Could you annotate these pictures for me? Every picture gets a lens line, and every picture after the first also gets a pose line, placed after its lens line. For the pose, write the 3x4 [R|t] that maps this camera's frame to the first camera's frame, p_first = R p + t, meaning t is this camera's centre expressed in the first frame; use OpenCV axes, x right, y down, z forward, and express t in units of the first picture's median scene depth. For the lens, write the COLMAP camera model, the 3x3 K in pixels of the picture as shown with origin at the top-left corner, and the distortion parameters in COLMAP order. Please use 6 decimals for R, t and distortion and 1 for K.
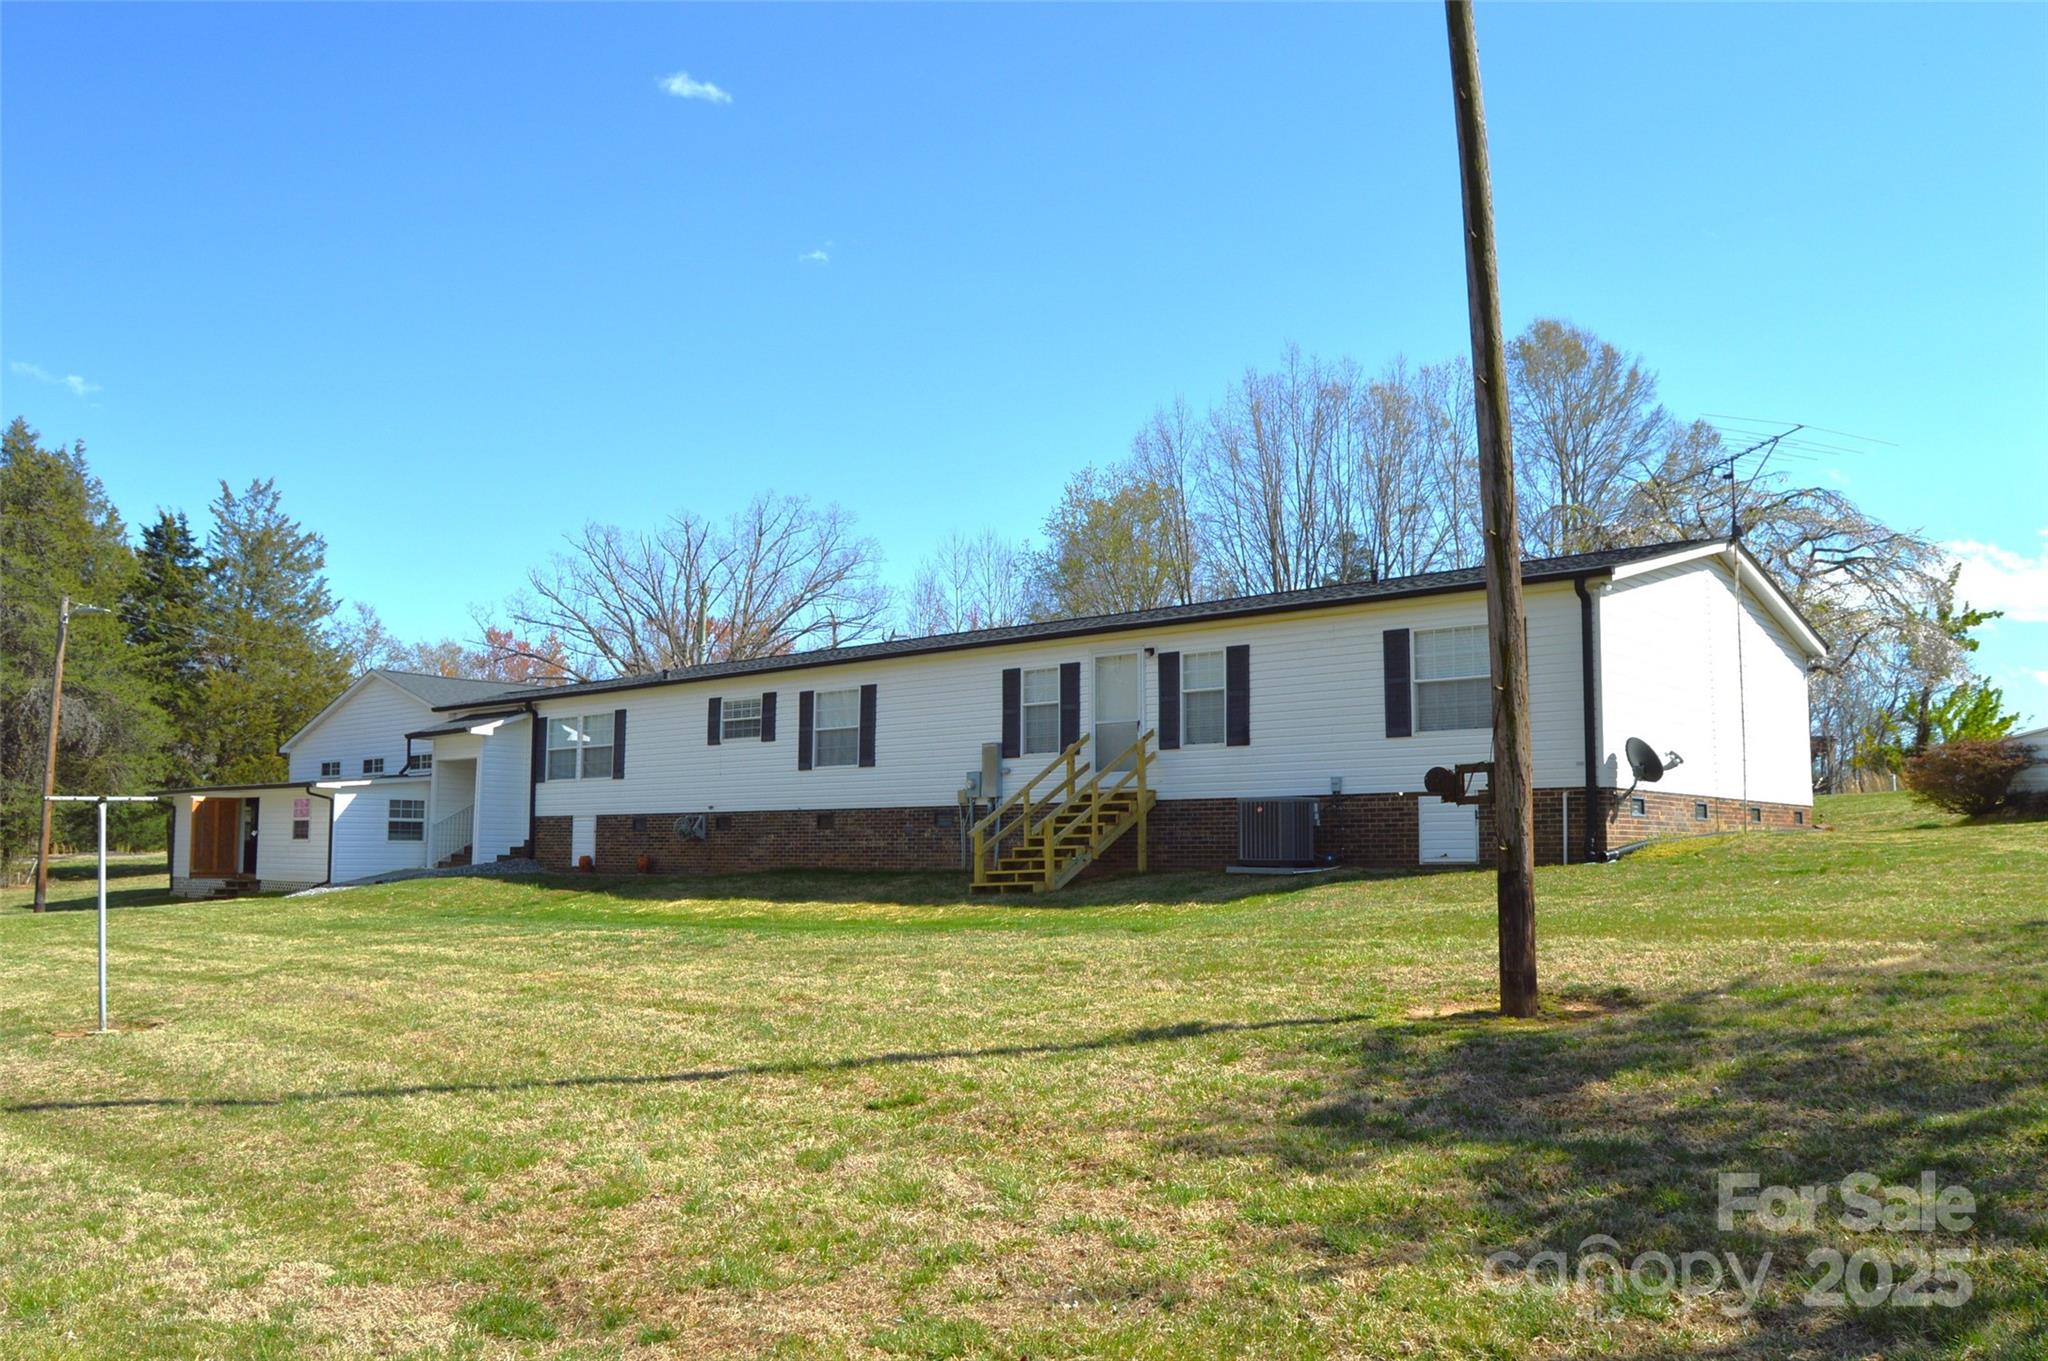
lens RADIAL K [[1626.1, 0, 1006.5], [0, 1626.1, 693.7], [0, 0, 1]] dist [-0.091405, 0.032444]
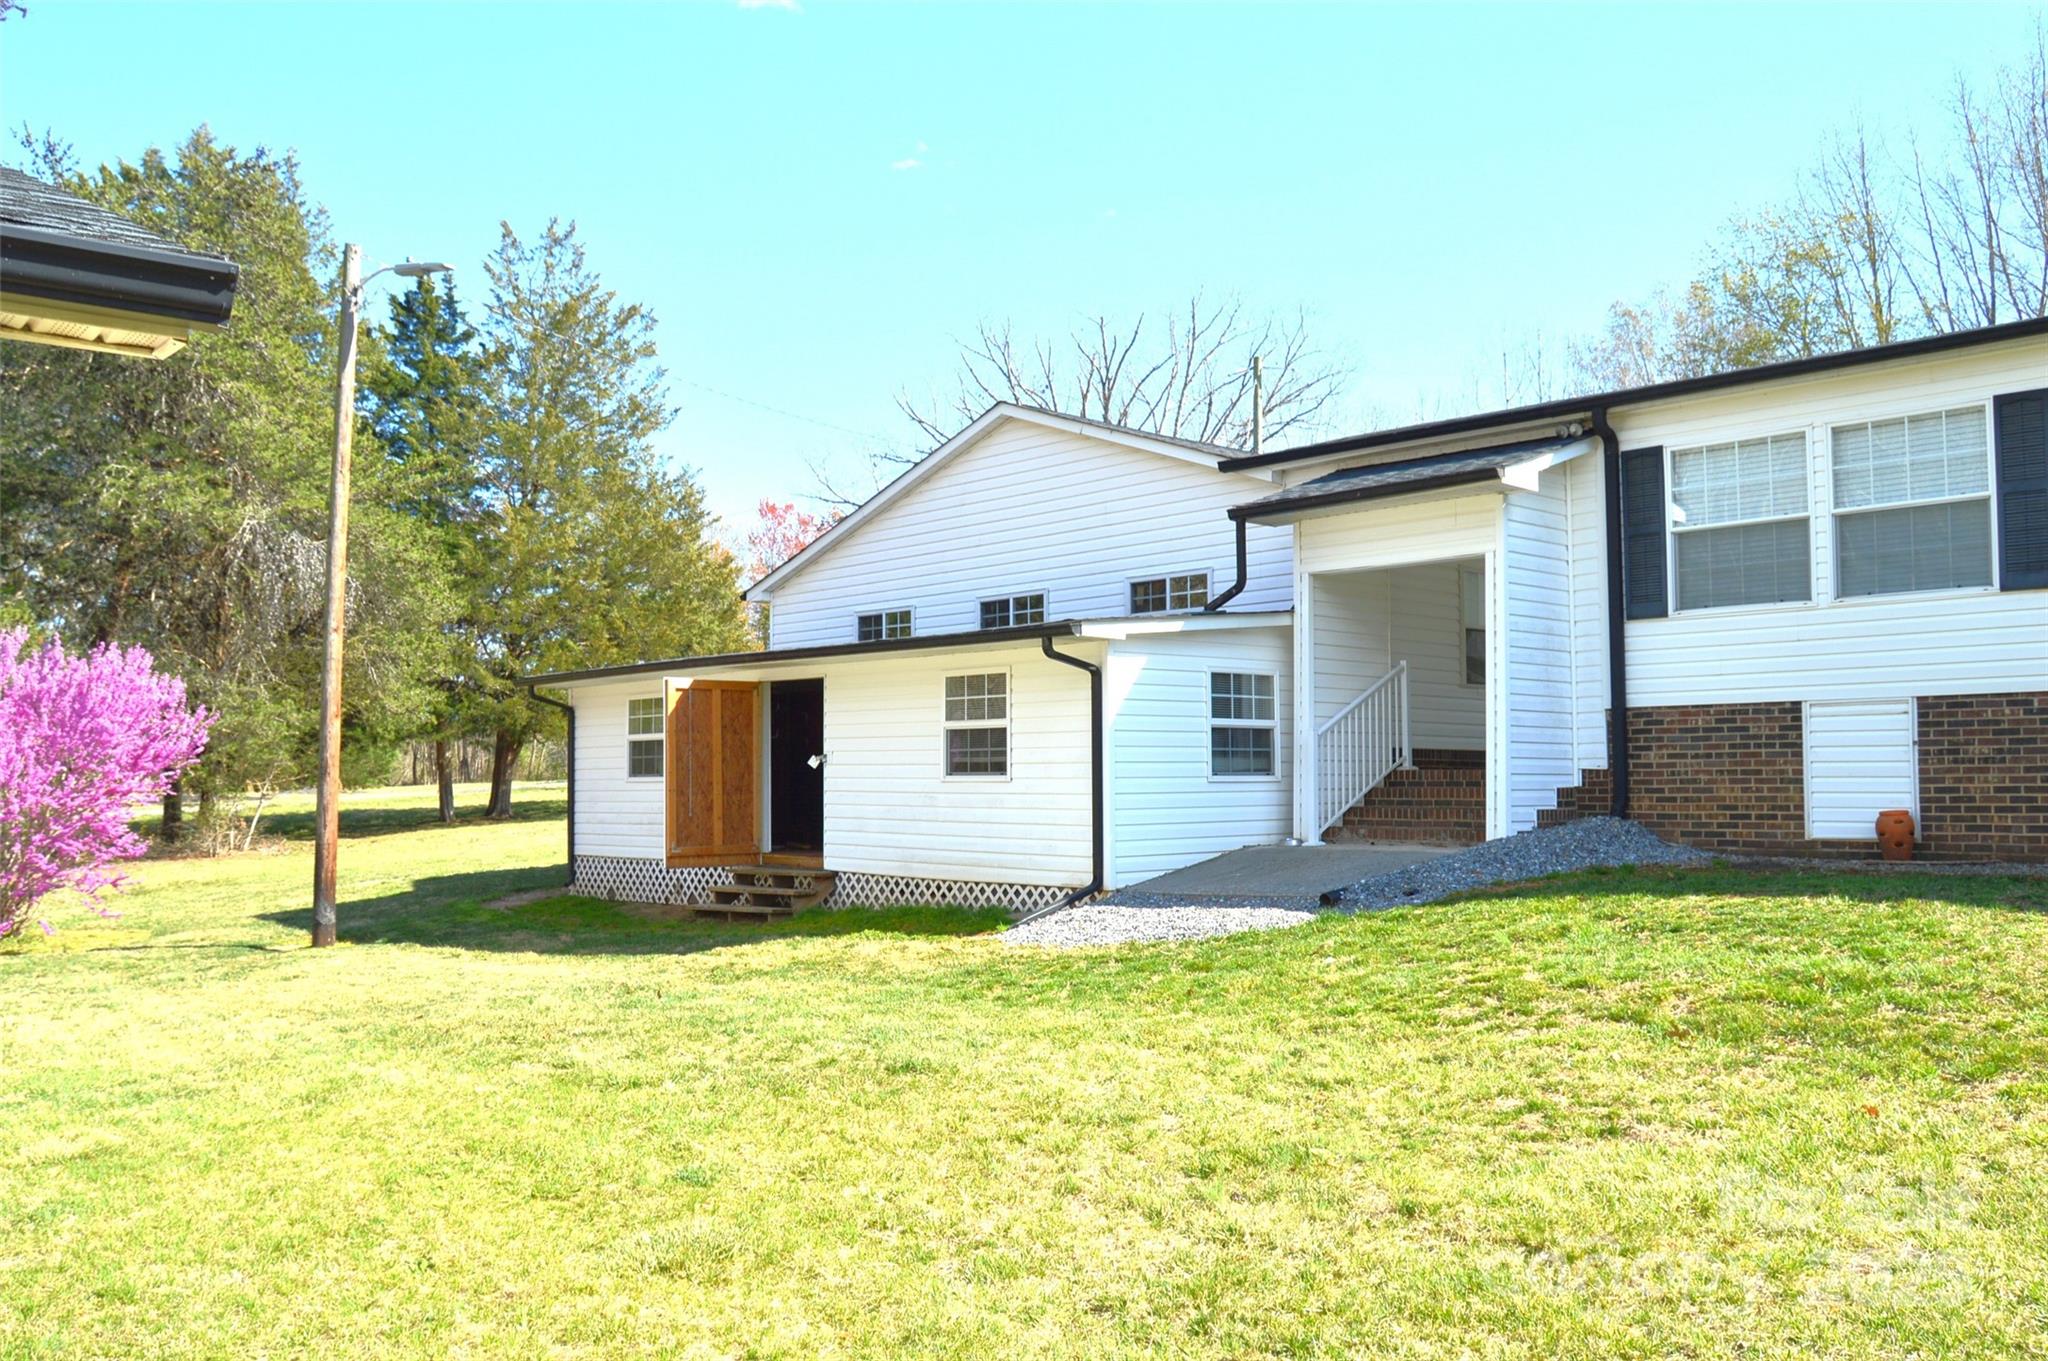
lens RADIAL K [[1778.4, 0, 1033.6], [0, 1778.4, 667.6], [0, 0, 1]] dist [-0.070531, 0.006962]
pose [[0.994272, -0.012438, -0.106149, -0.360127], [0.016417, 0.999192, 0.036696, 0.045489], [0.105607, -0.038229, 0.993673, 0.531352]]
